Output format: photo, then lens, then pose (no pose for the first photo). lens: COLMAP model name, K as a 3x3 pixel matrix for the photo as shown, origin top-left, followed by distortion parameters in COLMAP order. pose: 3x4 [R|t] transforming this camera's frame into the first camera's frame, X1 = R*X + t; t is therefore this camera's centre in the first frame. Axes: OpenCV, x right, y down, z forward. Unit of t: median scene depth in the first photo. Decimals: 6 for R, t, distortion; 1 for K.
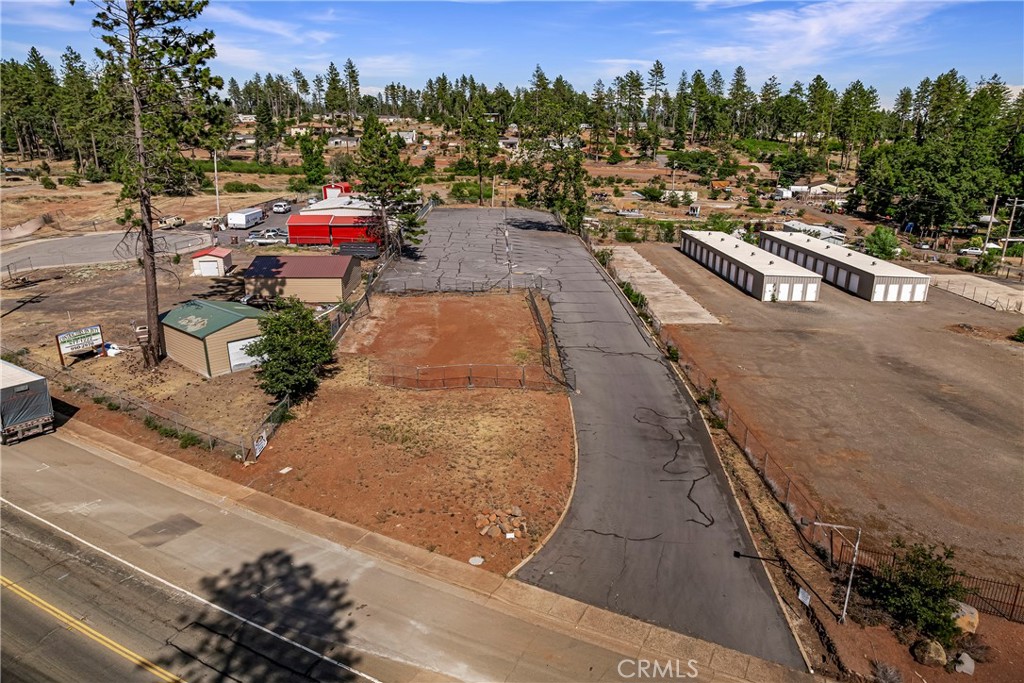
lens RADIAL K [[723.5, 0, 516.6], [0, 723.5, 355.5], [0, 0, 1]] dist [-0.033140, -0.000942]
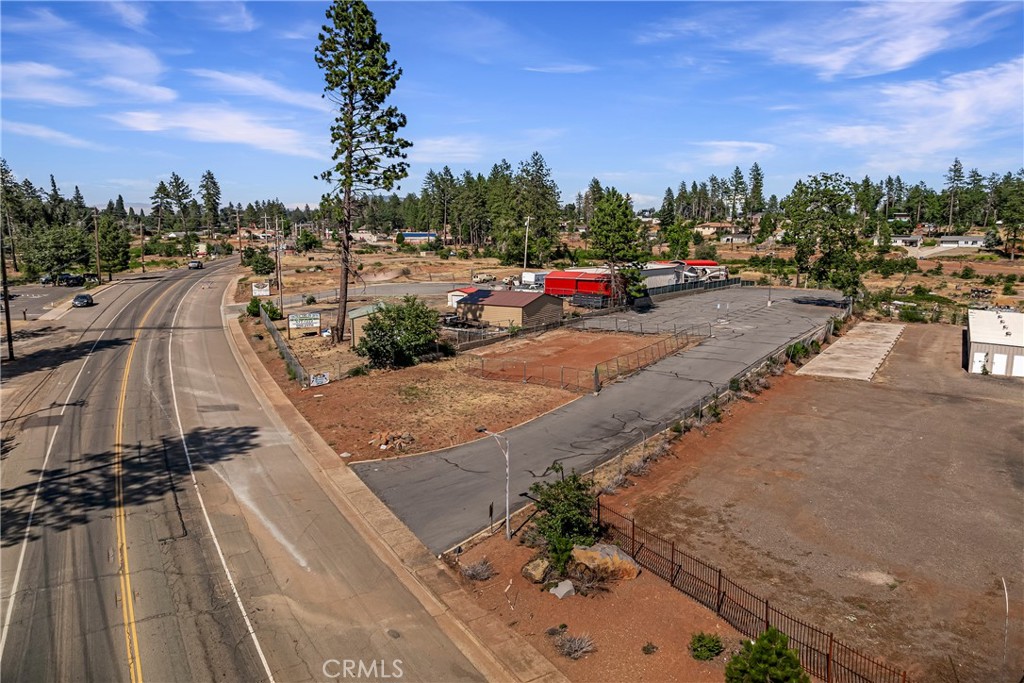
lens RADIAL K [[719.1, 0, 512.0], [0, 719.1, 341.5], [0, 0, 1]] dist [-0.031550, -0.000378]
pose [[0.827972, 0.080719, -0.554929, 0.113093], [-0.169305, 0.979389, -0.110150, 0.022504], [0.534600, 0.185153, 0.824573, 0.008074]]
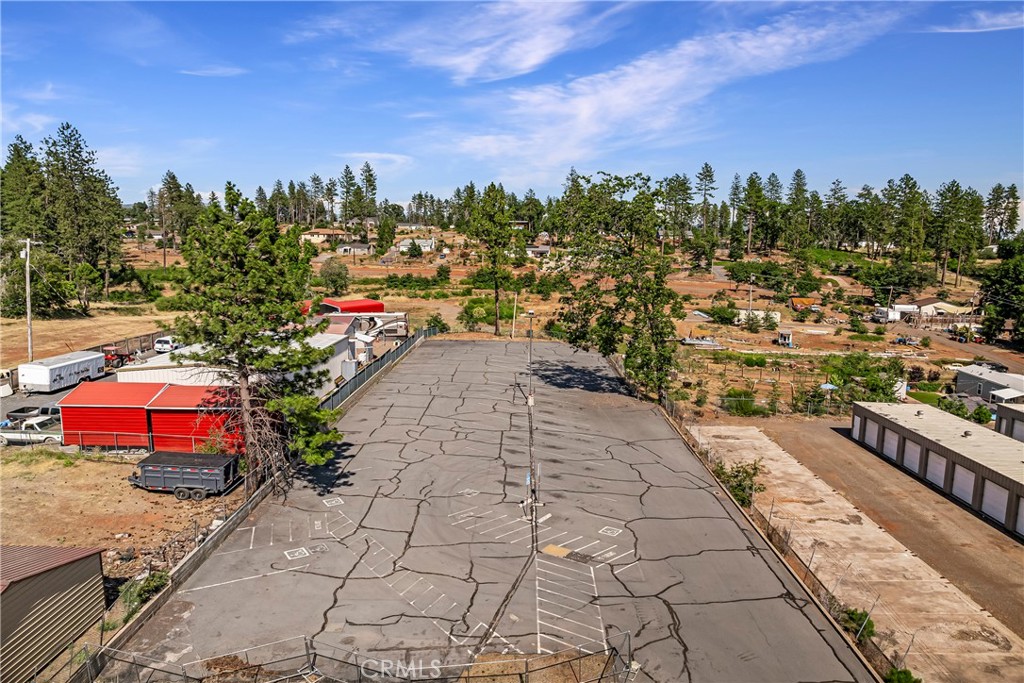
lens RADIAL K [[723.5, 0, 516.6], [0, 723.5, 355.5], [0, 0, 1]] dist [-0.033140, -0.000942]
pose [[0.999126, 0.010653, -0.040432, -0.001232], [-0.016460, 0.989126, -0.146147, -0.057298], [0.038436, 0.146685, 0.988436, 0.208191]]
